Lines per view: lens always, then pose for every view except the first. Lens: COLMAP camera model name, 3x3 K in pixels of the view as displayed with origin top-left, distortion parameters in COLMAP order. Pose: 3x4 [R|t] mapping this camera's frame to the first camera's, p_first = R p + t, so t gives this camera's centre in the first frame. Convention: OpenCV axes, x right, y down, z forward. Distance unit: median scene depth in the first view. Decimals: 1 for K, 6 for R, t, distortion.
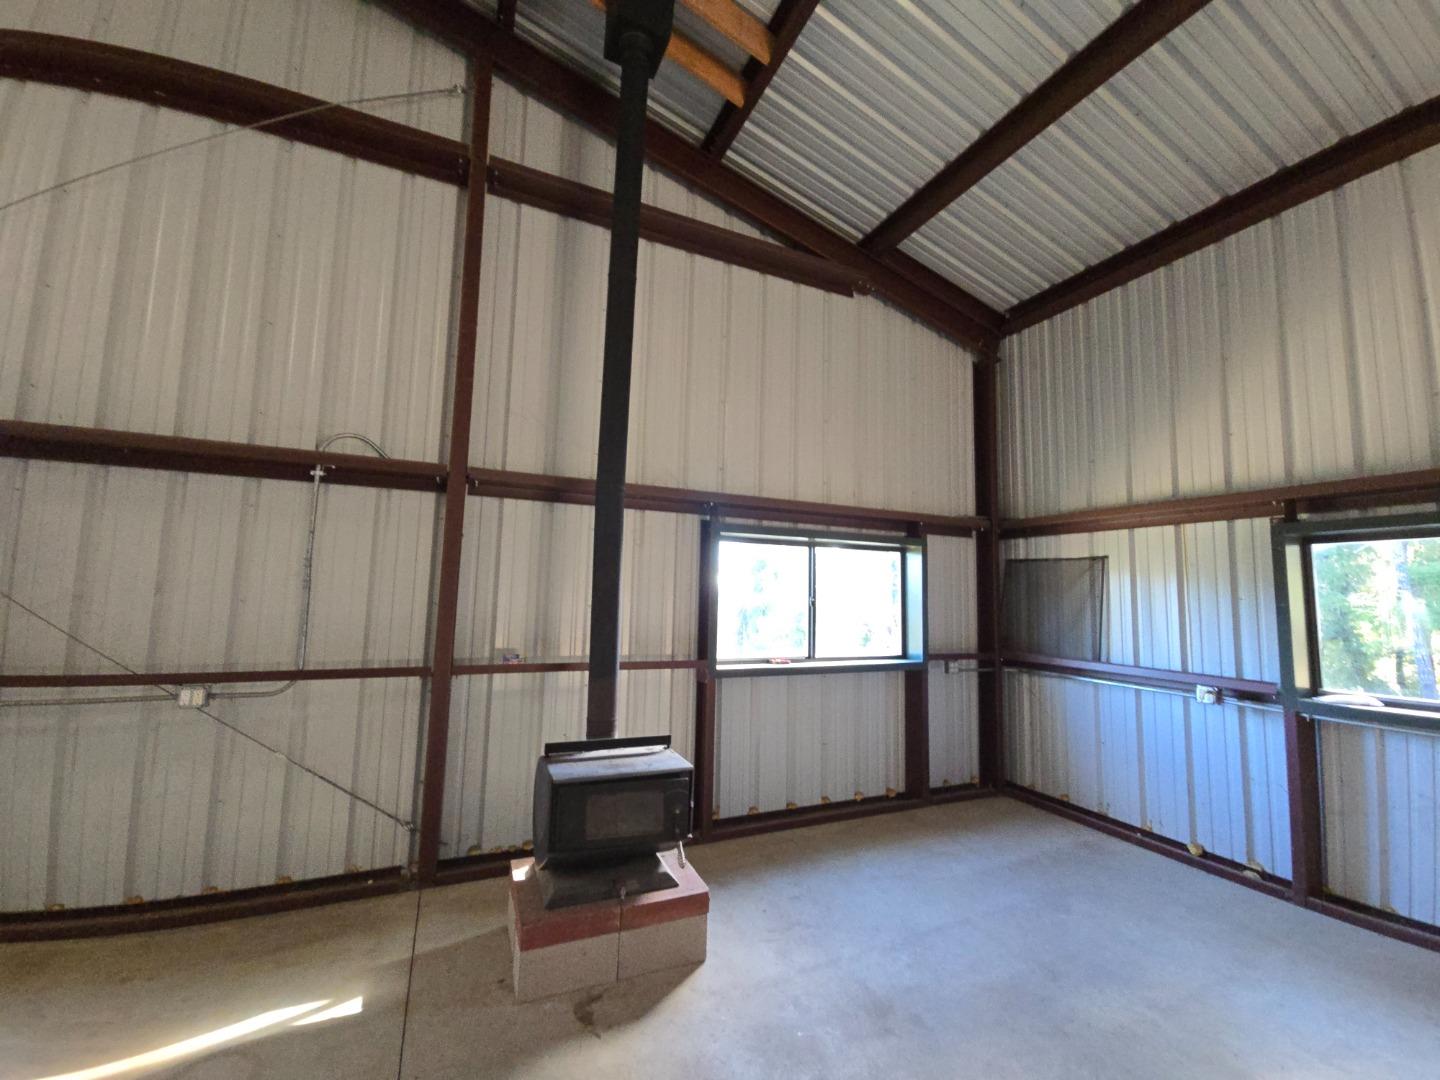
lens RADIAL K [[574.2, 0, 723.7], [0, 574.2, 534.7], [0, 0, 1]] dist [-0.015377, 0.000025]
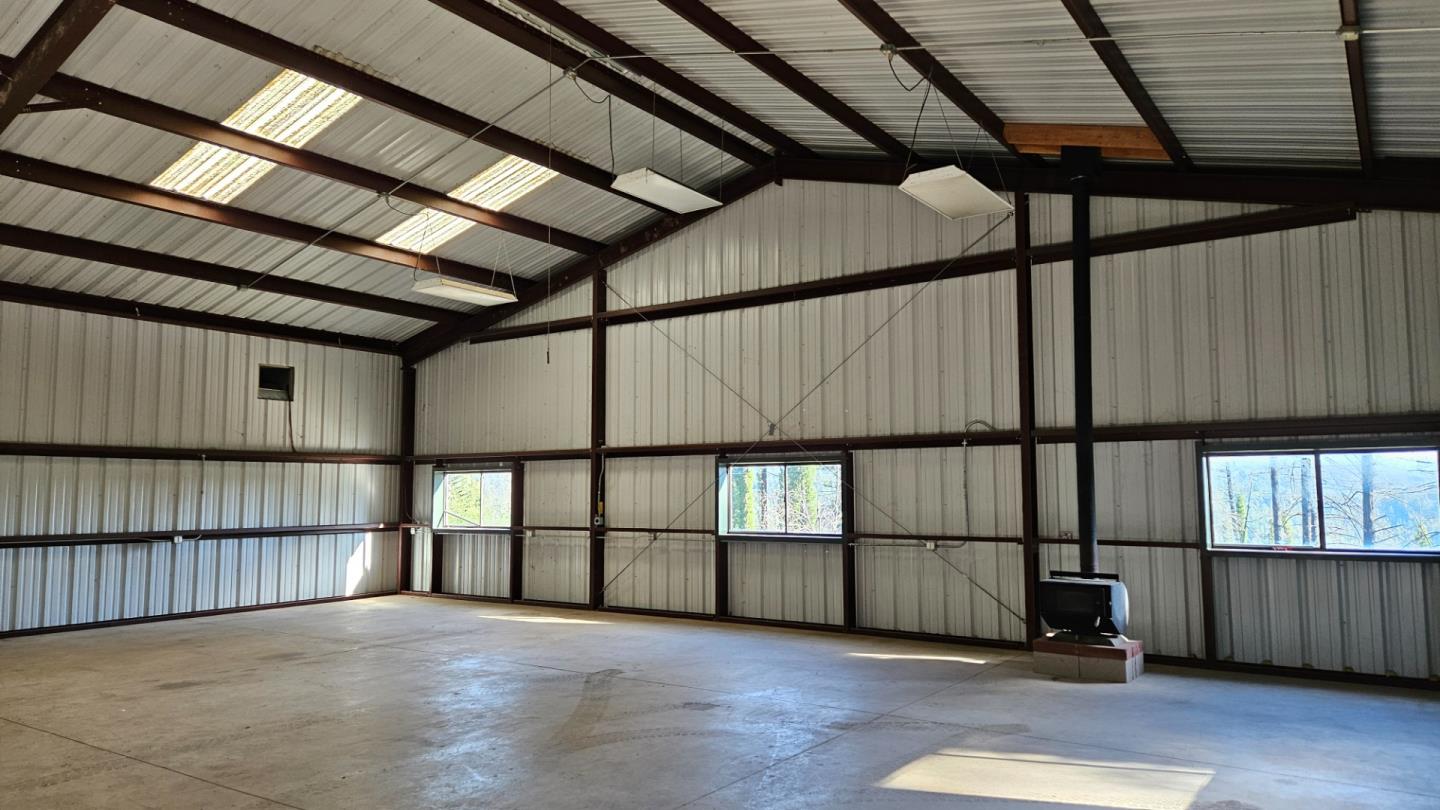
lens RADIAL K [[964.3, 0, 719.9], [0, 964.3, 395.0], [0, 0, 1]] dist [0.059077, -0.067385]
pose [[0.508884, -0.126372, -0.851509, 1.753291], [0.084105, 0.991732, -0.096918, -0.010063], [0.856717, -0.022296, 0.515305, -1.498724]]
